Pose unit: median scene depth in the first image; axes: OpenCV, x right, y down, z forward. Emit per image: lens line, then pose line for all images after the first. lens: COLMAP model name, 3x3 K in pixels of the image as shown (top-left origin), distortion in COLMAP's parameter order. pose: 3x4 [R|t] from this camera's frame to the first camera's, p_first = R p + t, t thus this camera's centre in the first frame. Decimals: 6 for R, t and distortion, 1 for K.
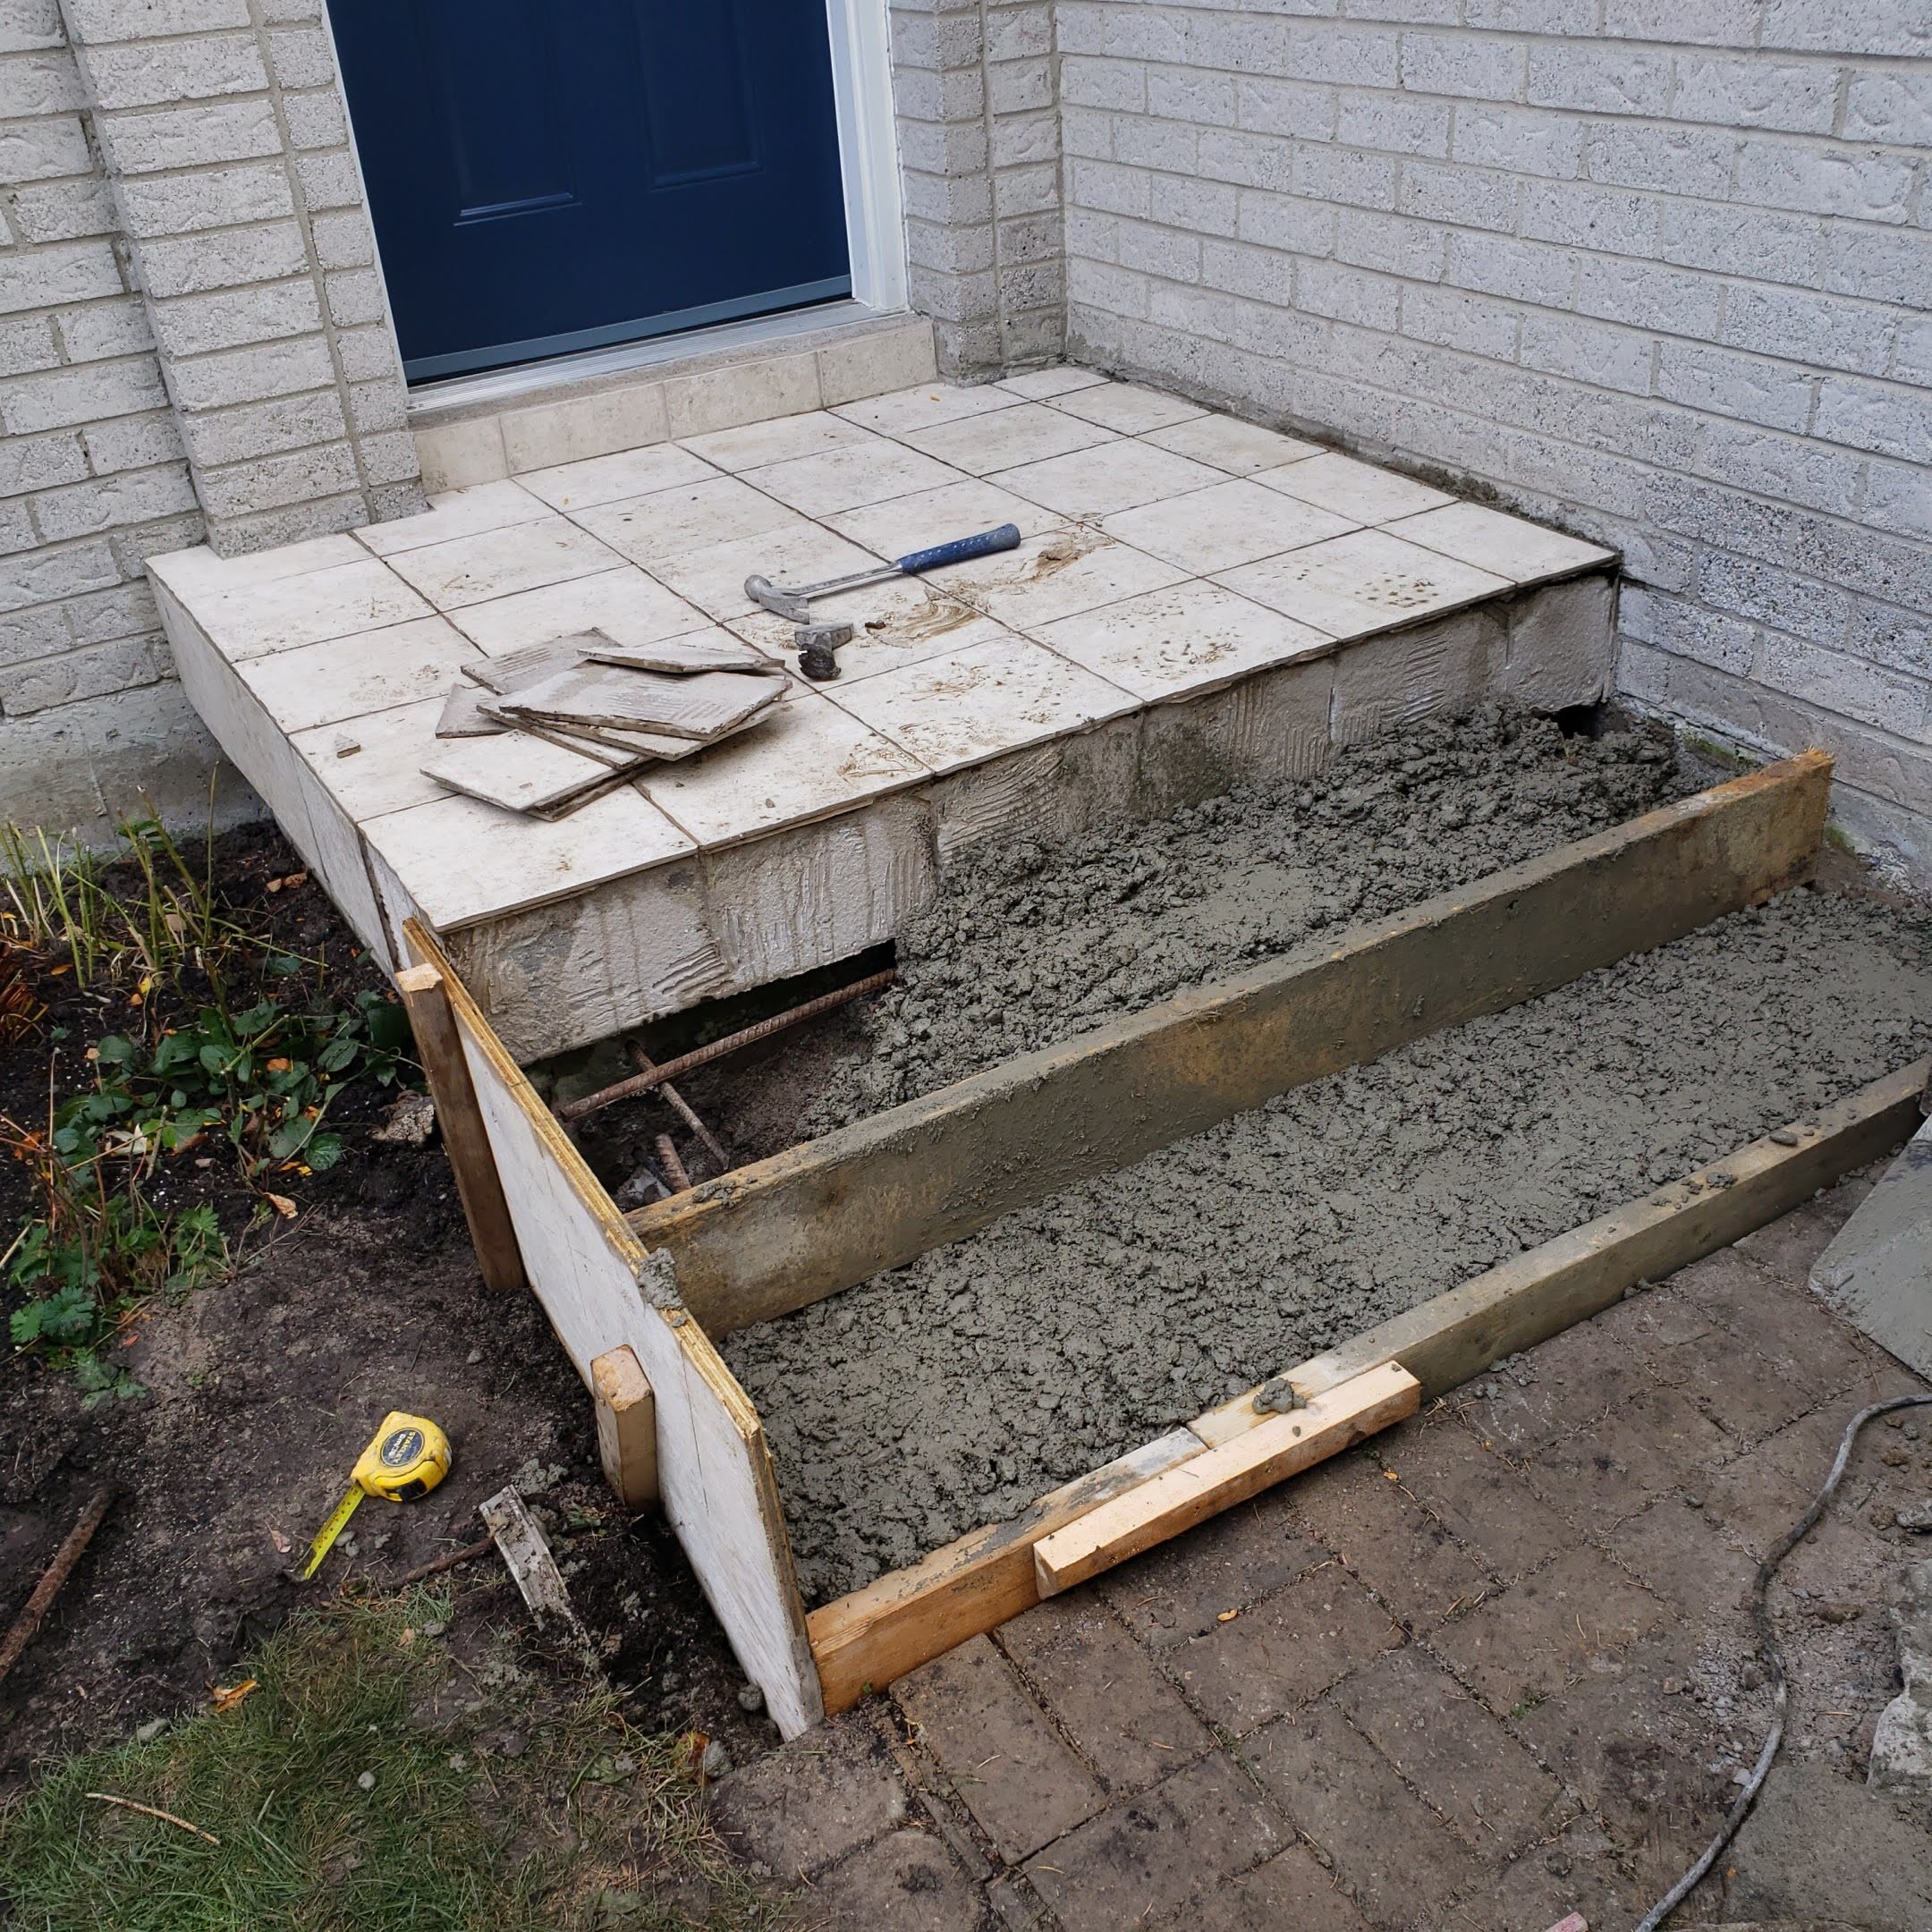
lens RADIAL K [[2054.9, 0, 965.3], [0, 2054.9, 1001.5], [0, 0, 1]] dist [-0.036146, 0.102011]
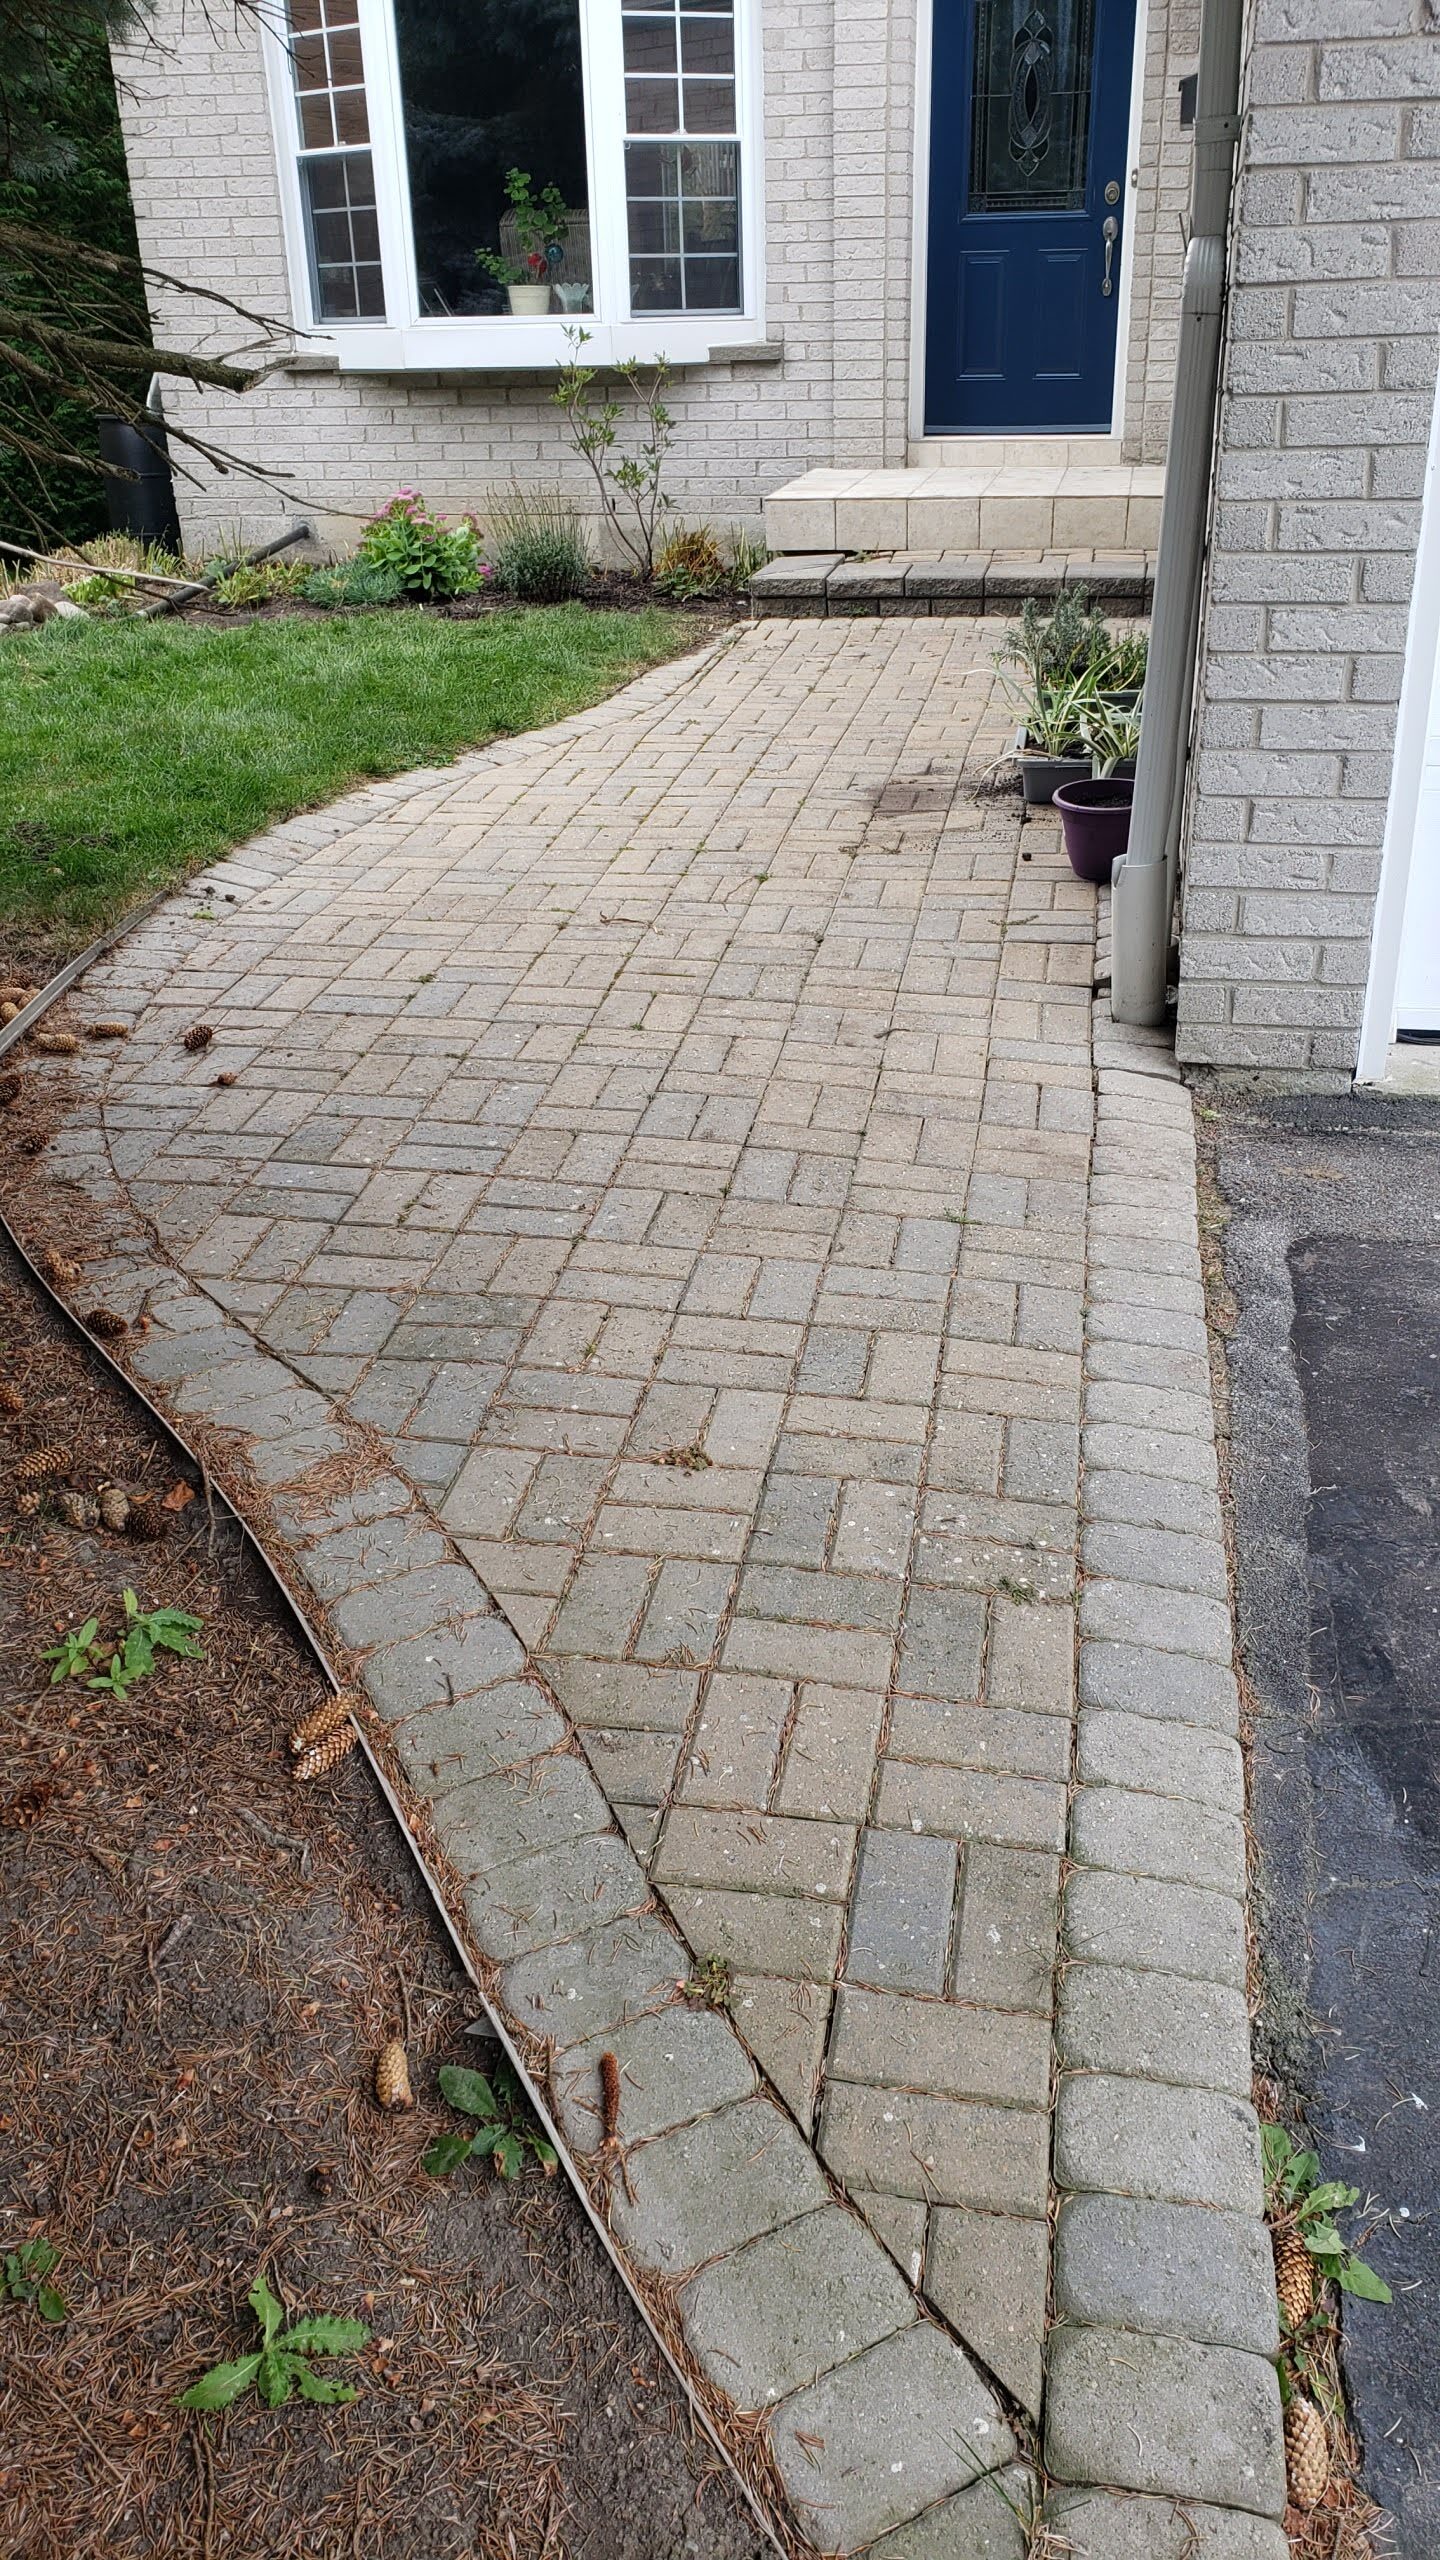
lens RADIAL K [[1993.4, 0, 737.4], [0, 1993.4, 1258.6], [0, 0, 1]] dist [0.004802, 0.005642]
pose [[0.750972, 0.334633, -0.569265, 1.725330], [-0.372175, 0.926607, 0.053718, 0.818459], [0.545461, 0.171525, 0.820397, -1.403482]]
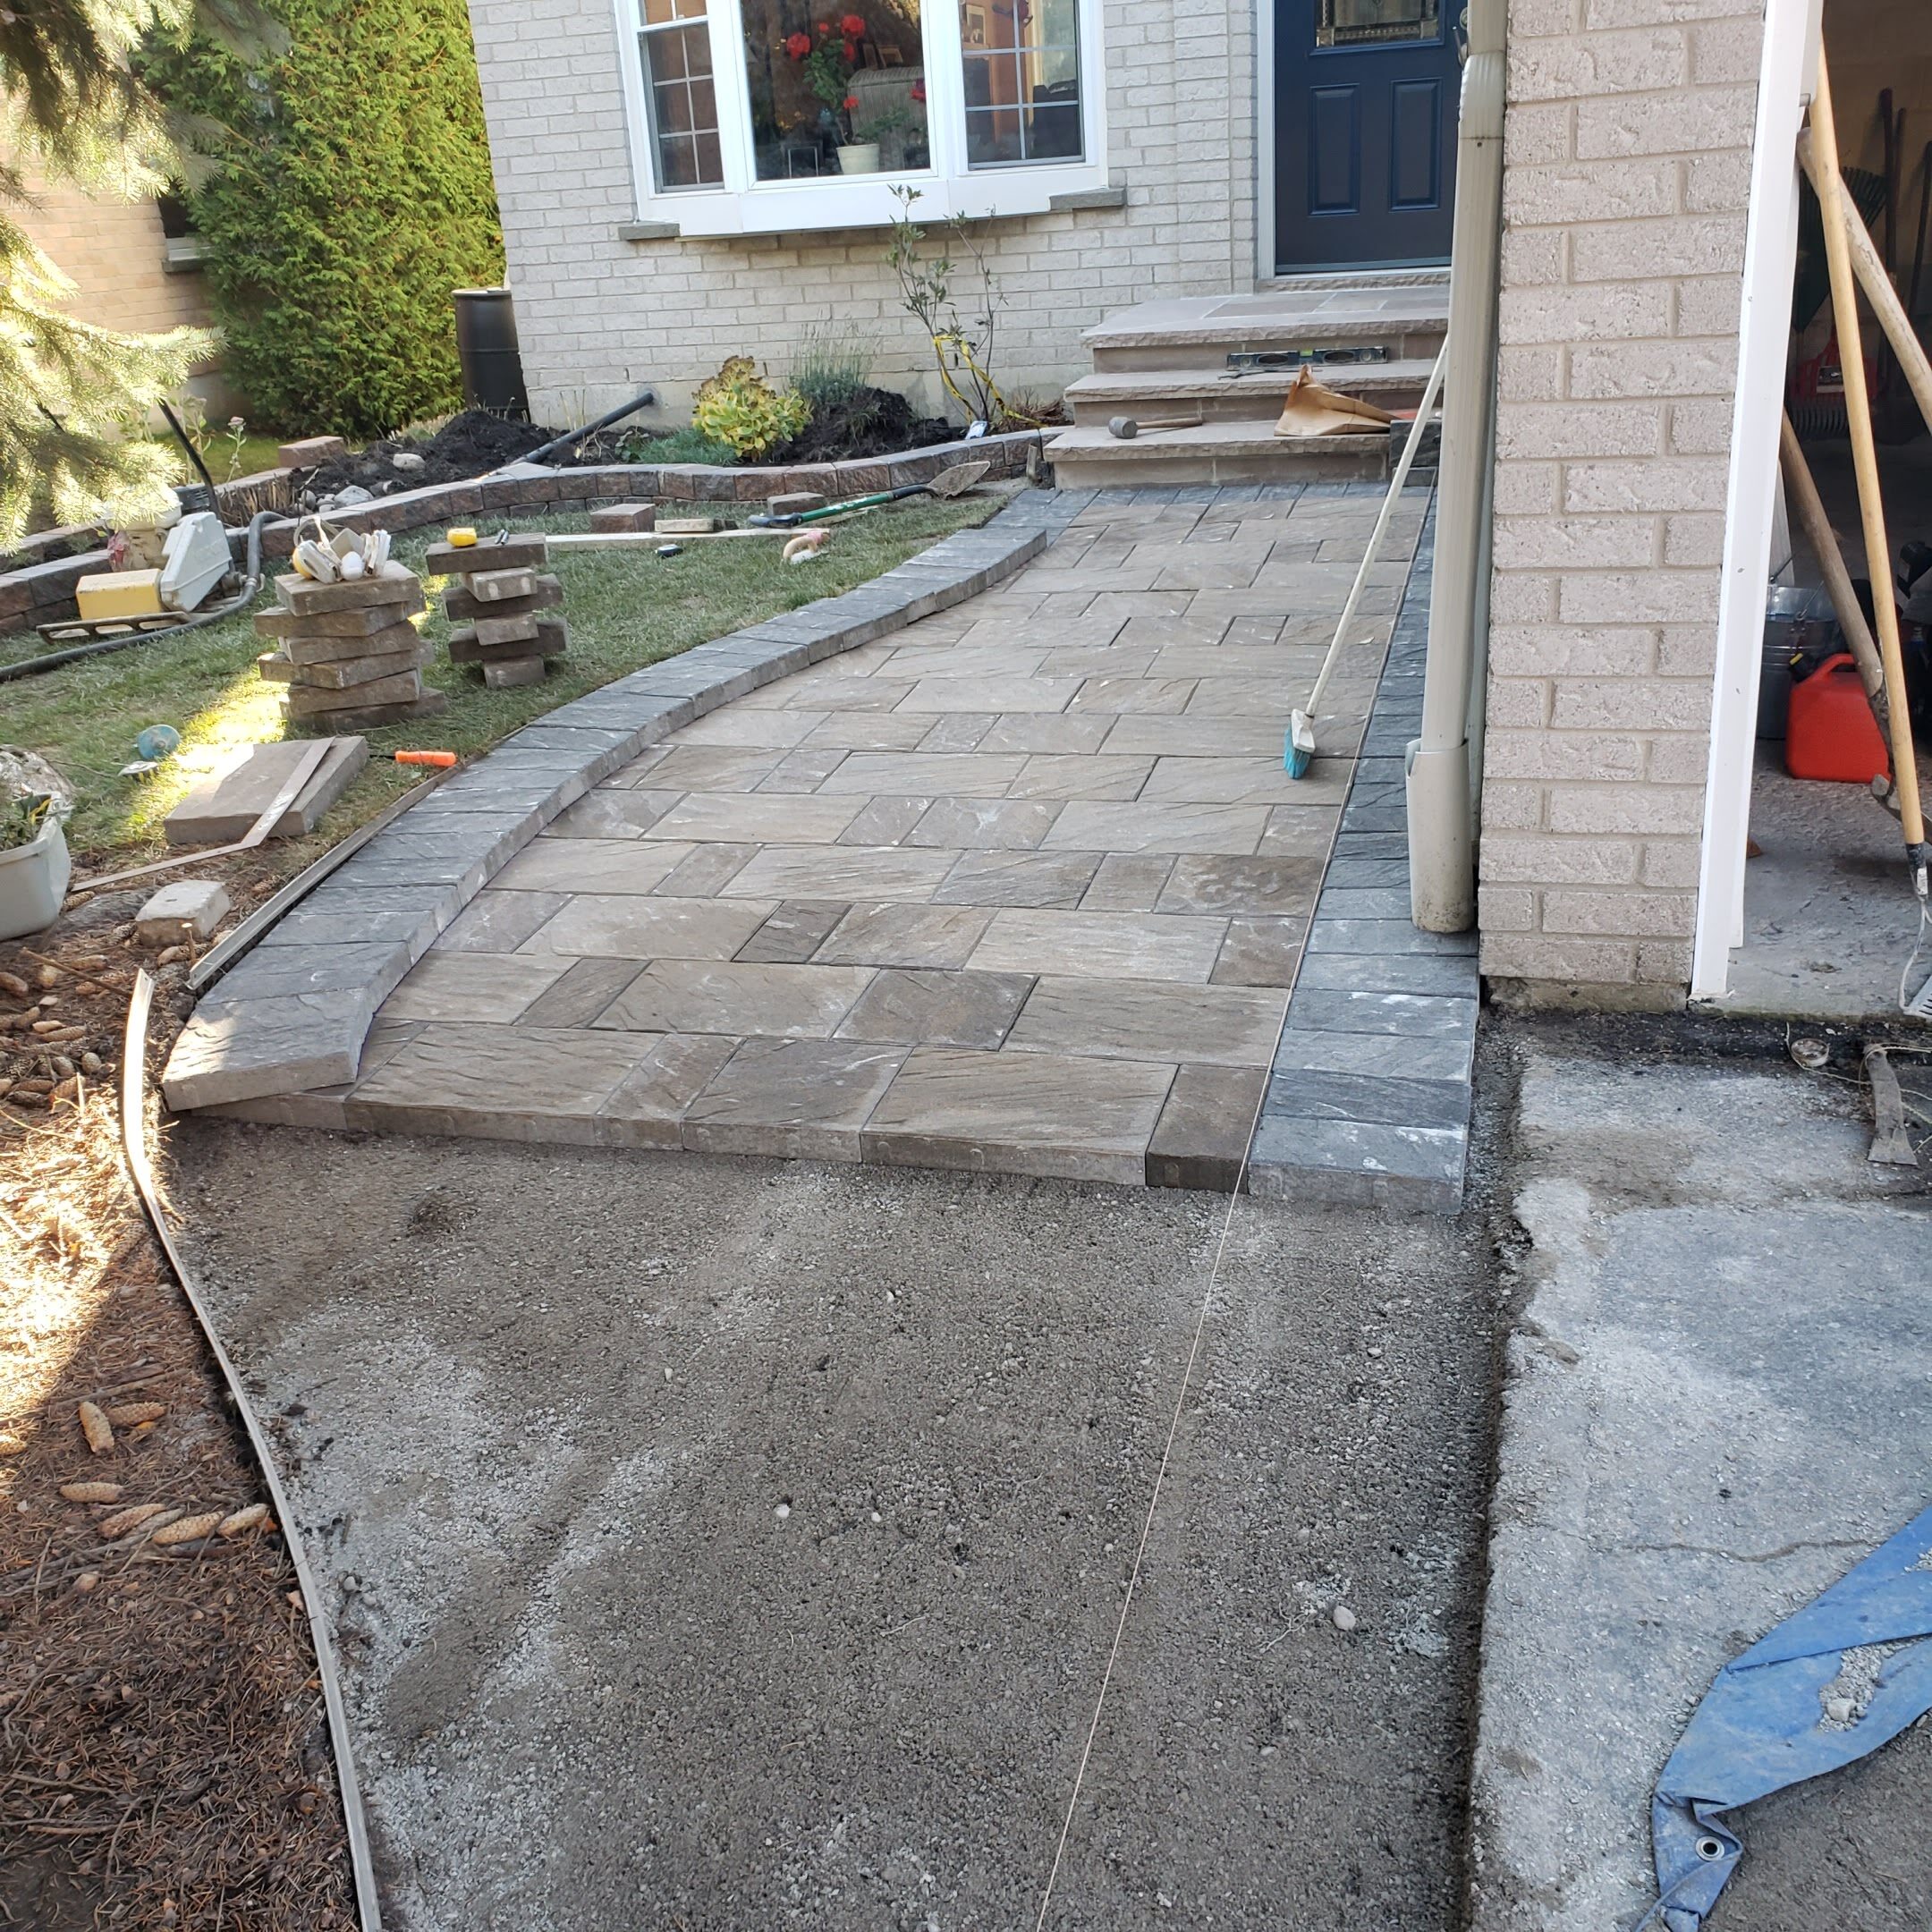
lens RADIAL K [[2004.2, 0, 940.4], [0, 2004.2, 992.2], [0, 0, 1]] dist [-0.002246, 0.005635]
pose [[0.688033, 0.299434, -0.661022, 1.702637], [-0.361608, 0.931222, 0.045447, 0.730928], [0.629166, 0.207761, 0.748989, -1.248009]]
